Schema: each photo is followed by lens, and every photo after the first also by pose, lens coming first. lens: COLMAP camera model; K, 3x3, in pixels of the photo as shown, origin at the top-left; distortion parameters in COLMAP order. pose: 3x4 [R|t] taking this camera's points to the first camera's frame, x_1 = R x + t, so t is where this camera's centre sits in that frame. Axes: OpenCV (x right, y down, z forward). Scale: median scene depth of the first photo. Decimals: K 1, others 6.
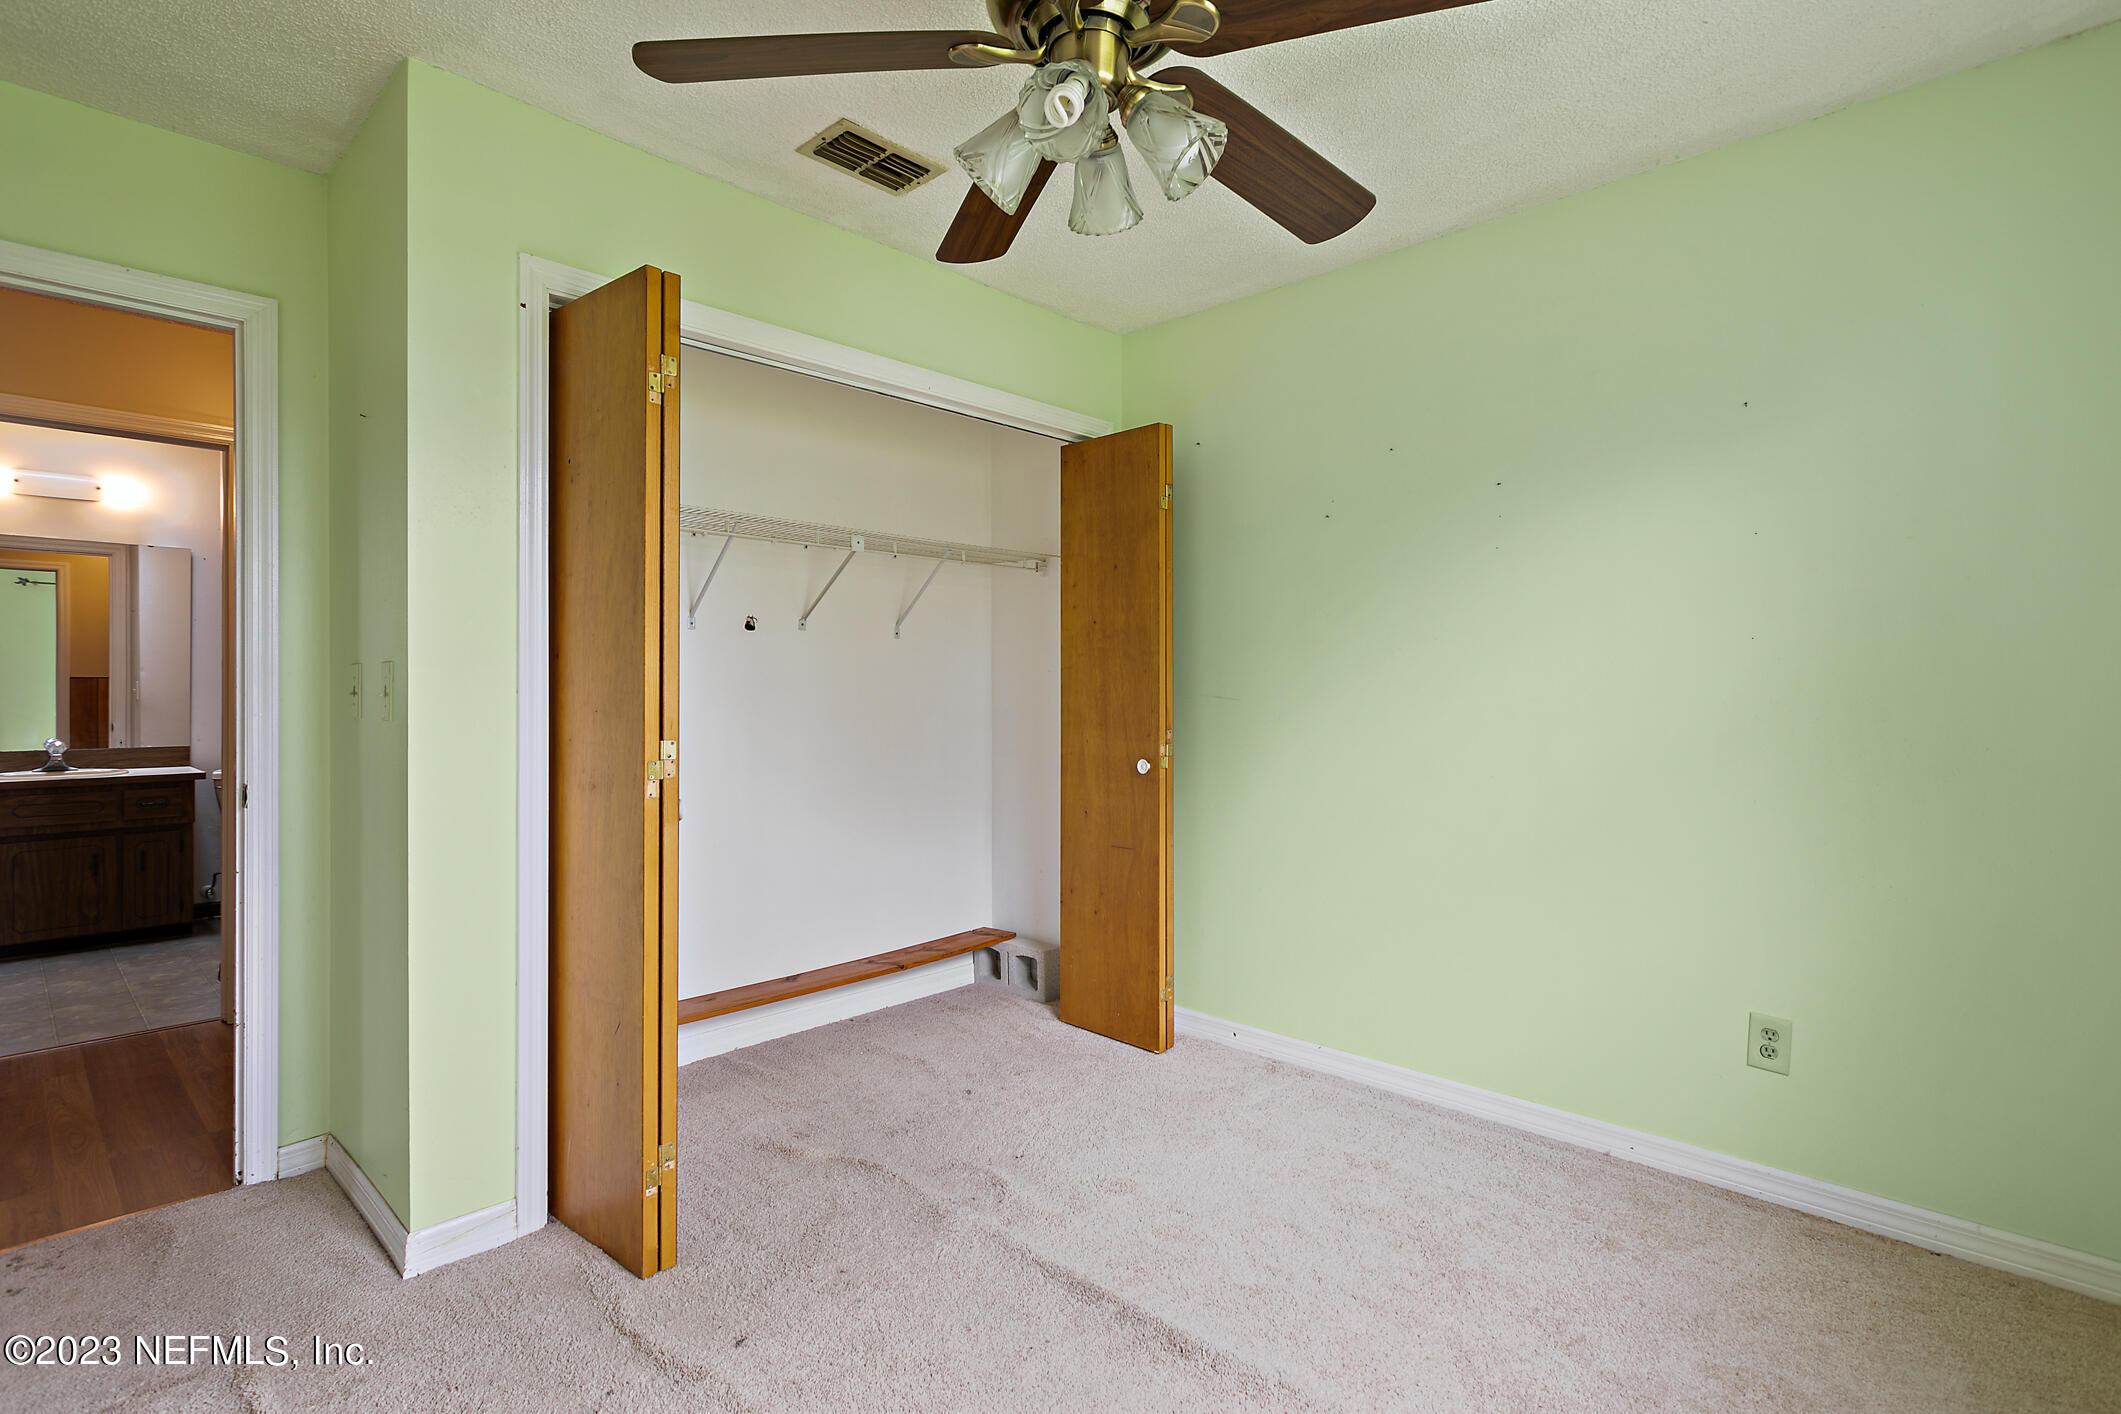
lens RADIAL K [[1021.0, 0, 1062.3], [0, 1021.0, 694.7], [0, 0, 1]] dist [-0.002508, 0.000532]
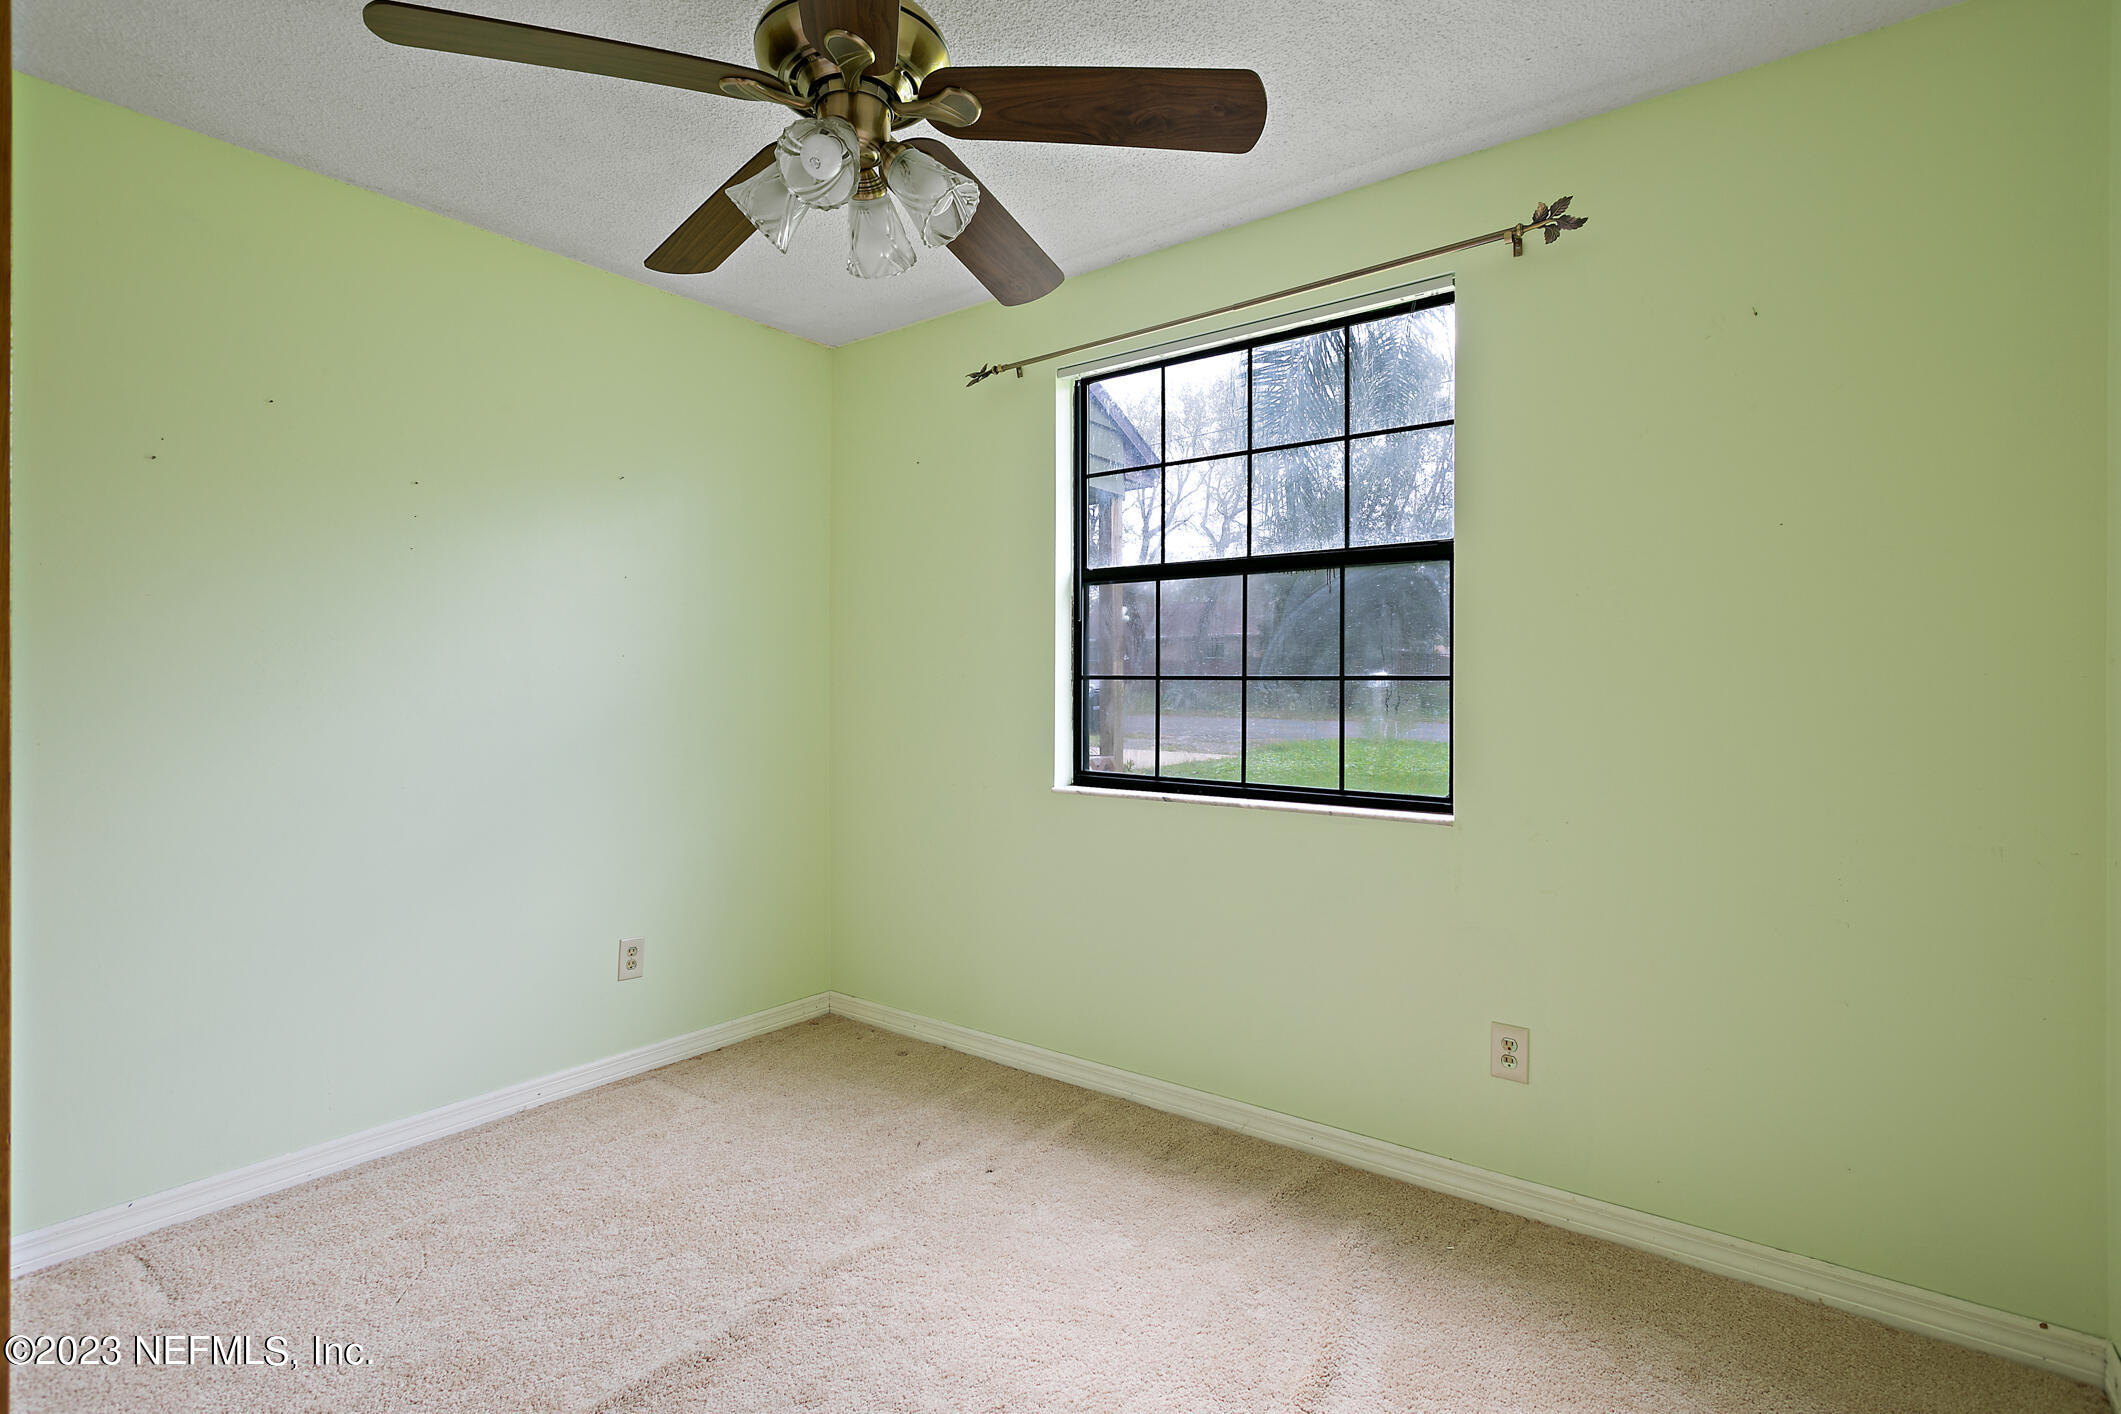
lens RADIAL K [[1021.0, 0, 1062.5], [0, 1021.0, 700.2], [0, 0, 1]] dist [-0.002508, 0.000532]
pose [[-0.117398, -0.011022, 0.993024, -0.701721], [0.011151, 0.999861, 0.012416, -0.007864], [-0.993022, 0.012531, -0.117259, 0.588558]]
